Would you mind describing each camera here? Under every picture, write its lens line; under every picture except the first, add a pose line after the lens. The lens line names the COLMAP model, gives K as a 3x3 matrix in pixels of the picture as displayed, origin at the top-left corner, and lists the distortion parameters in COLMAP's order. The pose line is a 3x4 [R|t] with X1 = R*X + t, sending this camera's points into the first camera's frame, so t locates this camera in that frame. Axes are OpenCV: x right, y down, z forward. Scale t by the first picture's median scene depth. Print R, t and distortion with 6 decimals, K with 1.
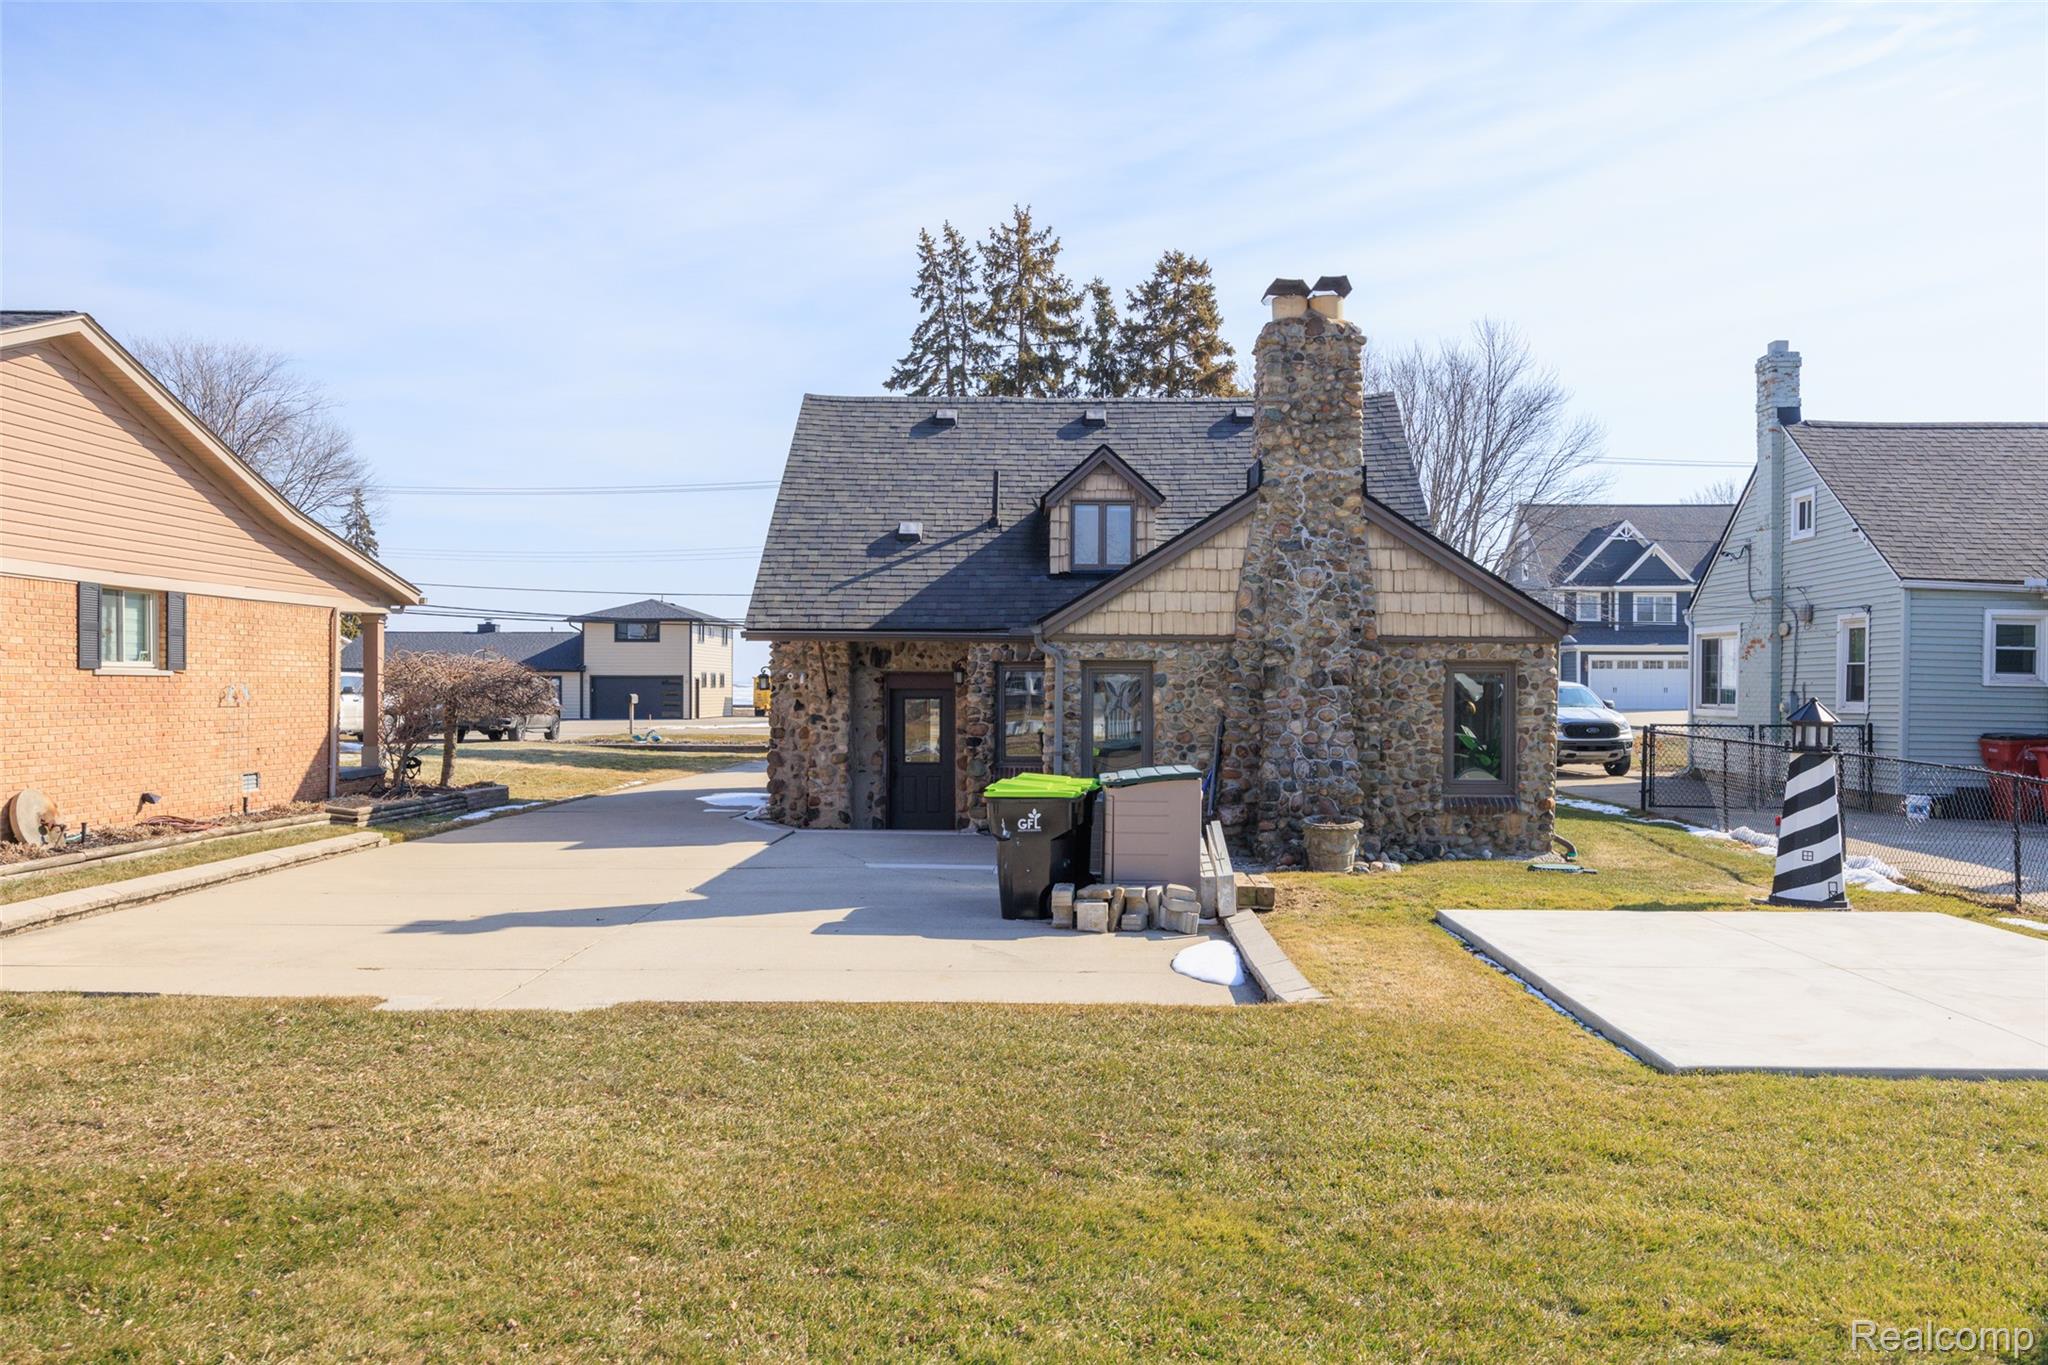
lens RADIAL K [[1606.6, 0, 1024.0], [0, 1606.6, 682.5], [0, 0, 1]] dist [0.004096, 0.001120]
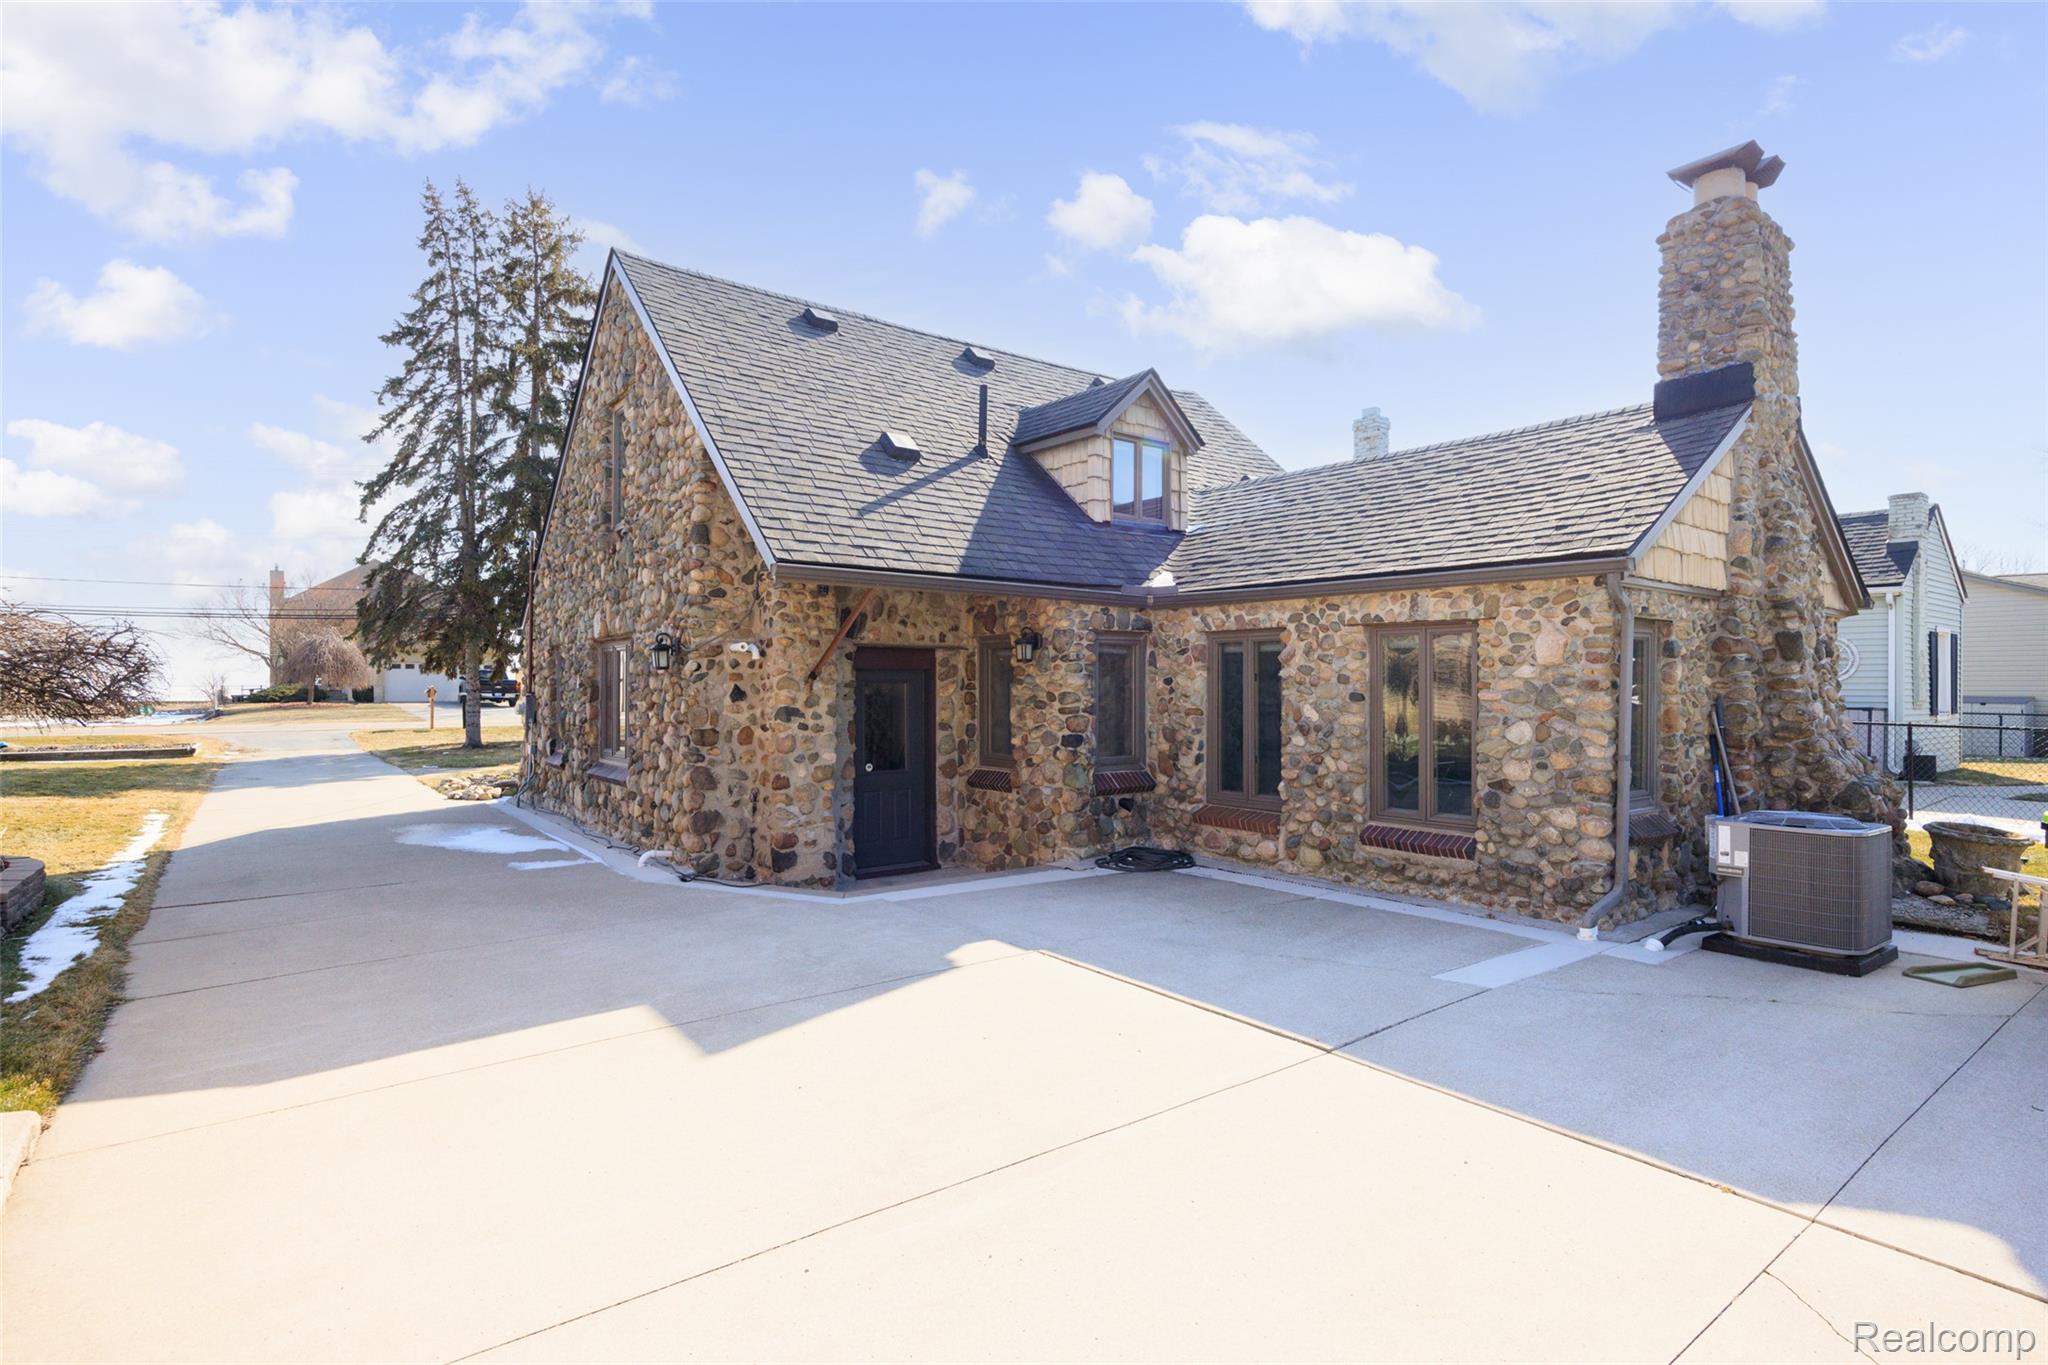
lens RADIAL K [[1031.0, 0, 1032.1], [0, 1031.0, 676.1], [0, 0, 1]] dist [0.000792, -0.000322]
pose [[0.772946, 0.000518, 0.634472, -0.317332], [0.001792, 0.999994, -0.002999, 0.008806], [-0.634470, 0.003455, 0.772940, 0.613990]]
